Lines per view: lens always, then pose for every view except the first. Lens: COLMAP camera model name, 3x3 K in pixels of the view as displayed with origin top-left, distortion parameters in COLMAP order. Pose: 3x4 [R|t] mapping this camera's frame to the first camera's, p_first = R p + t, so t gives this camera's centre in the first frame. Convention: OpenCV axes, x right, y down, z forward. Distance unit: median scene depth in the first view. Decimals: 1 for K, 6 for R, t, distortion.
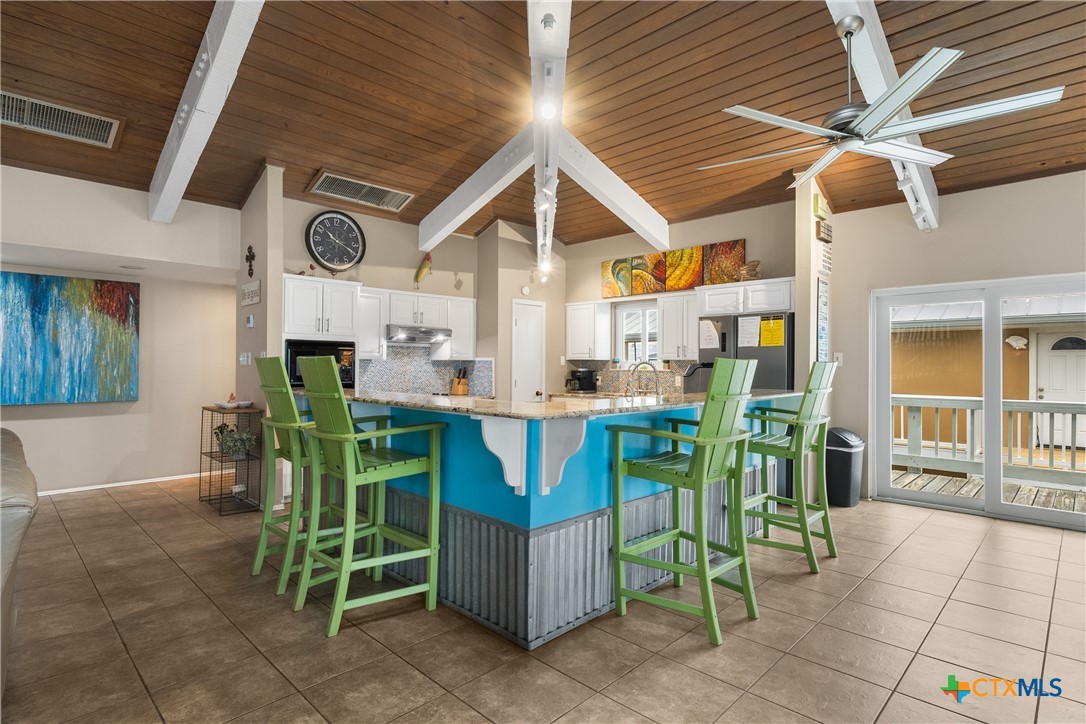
lens RADIAL K [[558.2, 0, 541.4], [0, 558.2, 361.7], [0, 0, 1]] dist [0.005236, -0.000151]
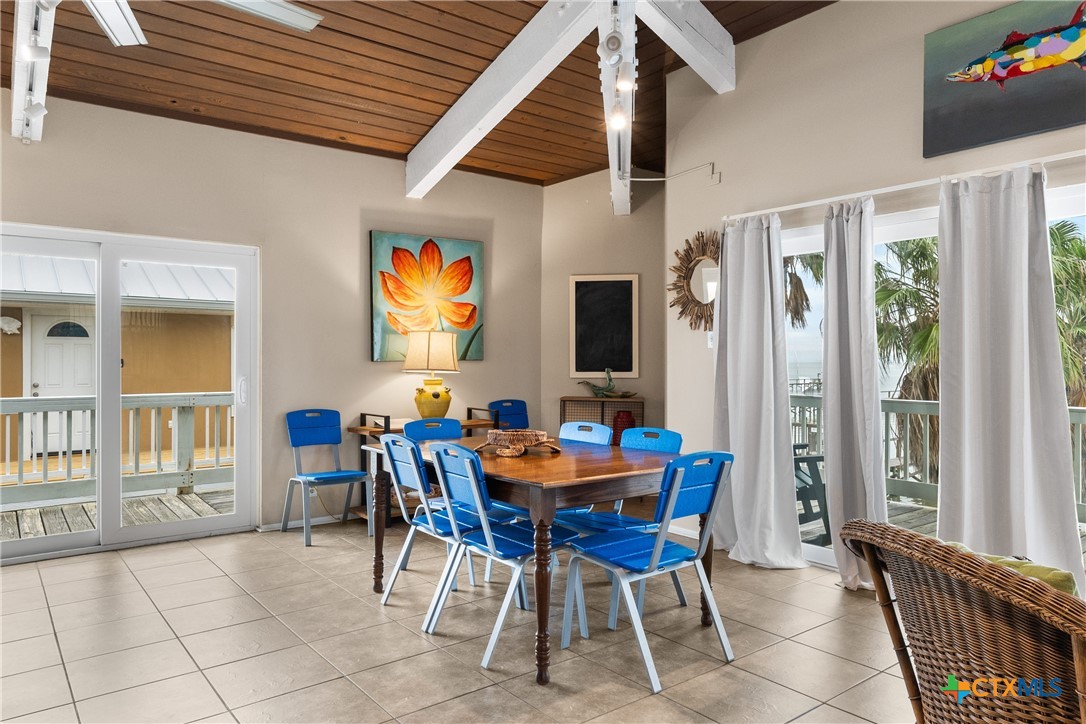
lens RADIAL K [[719.5, 0, 543.3], [0, 719.5, 363.1], [0, 0, 1]] dist [0.001962, 0.000038]
pose [[0.130221, -0.004805, 0.991473, -0.036248], [-0.004065, 0.999977, 0.005380, 0.009772], [-0.991477, -0.004731, 0.130199, 0.146997]]
